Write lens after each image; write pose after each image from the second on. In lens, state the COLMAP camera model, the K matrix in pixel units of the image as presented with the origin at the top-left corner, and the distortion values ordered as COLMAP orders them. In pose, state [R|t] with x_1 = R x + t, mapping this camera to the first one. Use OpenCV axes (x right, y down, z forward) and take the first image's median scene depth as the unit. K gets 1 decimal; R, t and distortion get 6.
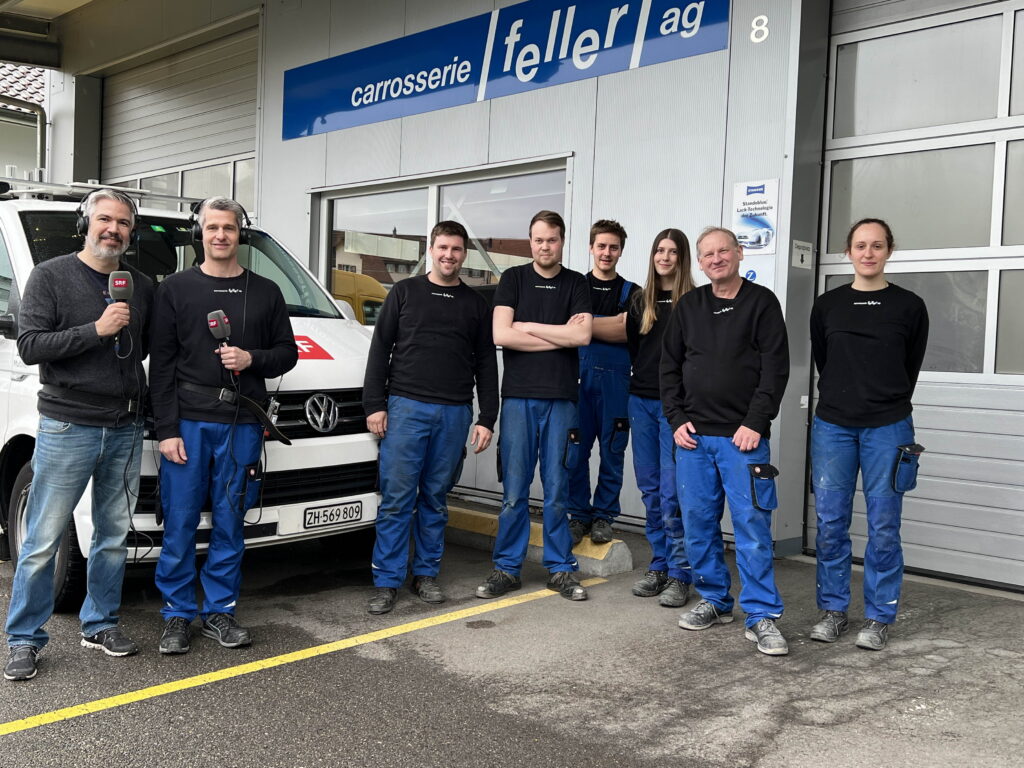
lens RADIAL K [[1024.1, 0, 512.0], [0, 1024.1, 384.0], [0, 0, 1]] dist [0.049547, -0.192507]
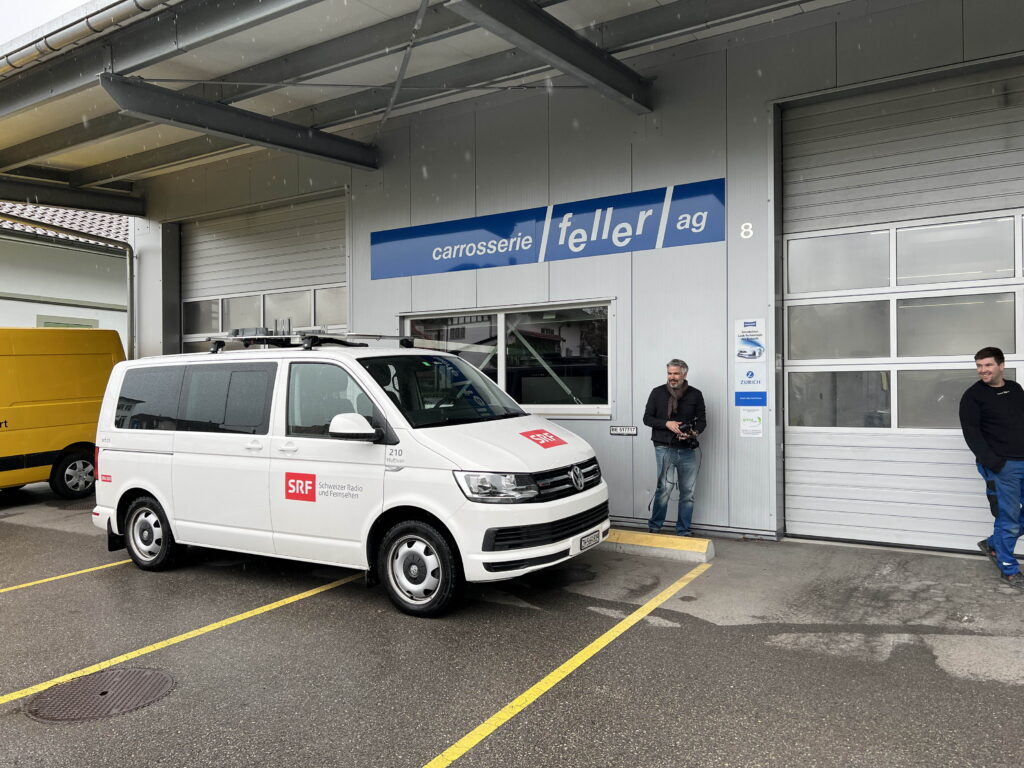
lens RADIAL K [[735.2, 0, 512.0], [0, 735.2, 384.0], [0, 0, 1]] dist [0.004899, -0.043075]
pose [[0.979116, -0.041484, 0.199025, -0.353814], [0.049160, 0.998220, -0.033780, -0.061157], [-0.197269, 0.042859, 0.979412, -0.099382]]
